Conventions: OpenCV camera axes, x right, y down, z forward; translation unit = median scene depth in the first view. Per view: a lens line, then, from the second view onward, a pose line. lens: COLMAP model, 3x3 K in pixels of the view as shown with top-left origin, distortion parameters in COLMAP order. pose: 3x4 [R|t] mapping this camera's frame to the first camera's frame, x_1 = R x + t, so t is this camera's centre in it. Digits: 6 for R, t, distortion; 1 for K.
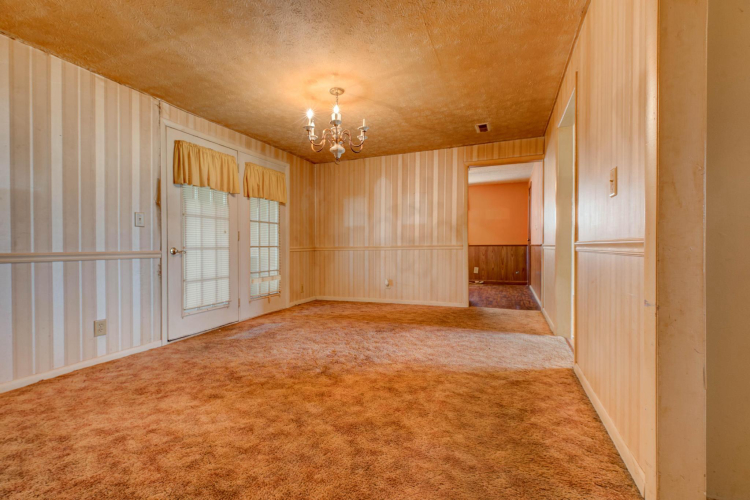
lens RADIAL K [[339.0, 0, 367.5], [0, 339.0, 248.4], [0, 0, 1]] dist [0.003911, -0.000280]
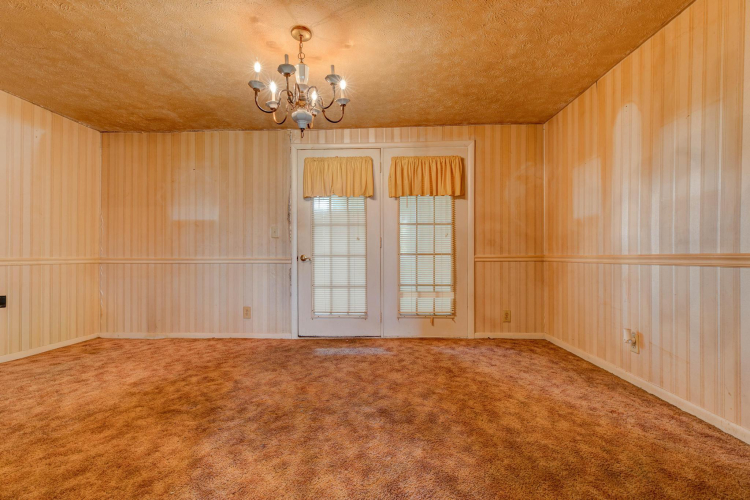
lens RADIAL K [[339.0, 0, 372.6], [0, 339.0, 251.9], [0, 0, 1]] dist [0.003911, -0.000280]
pose [[0.334899, 0.002916, -0.942250, 0.473829], [-0.004294, 0.999990, 0.001568, -0.013055], [0.942244, 0.003521, 0.334908, 0.697228]]
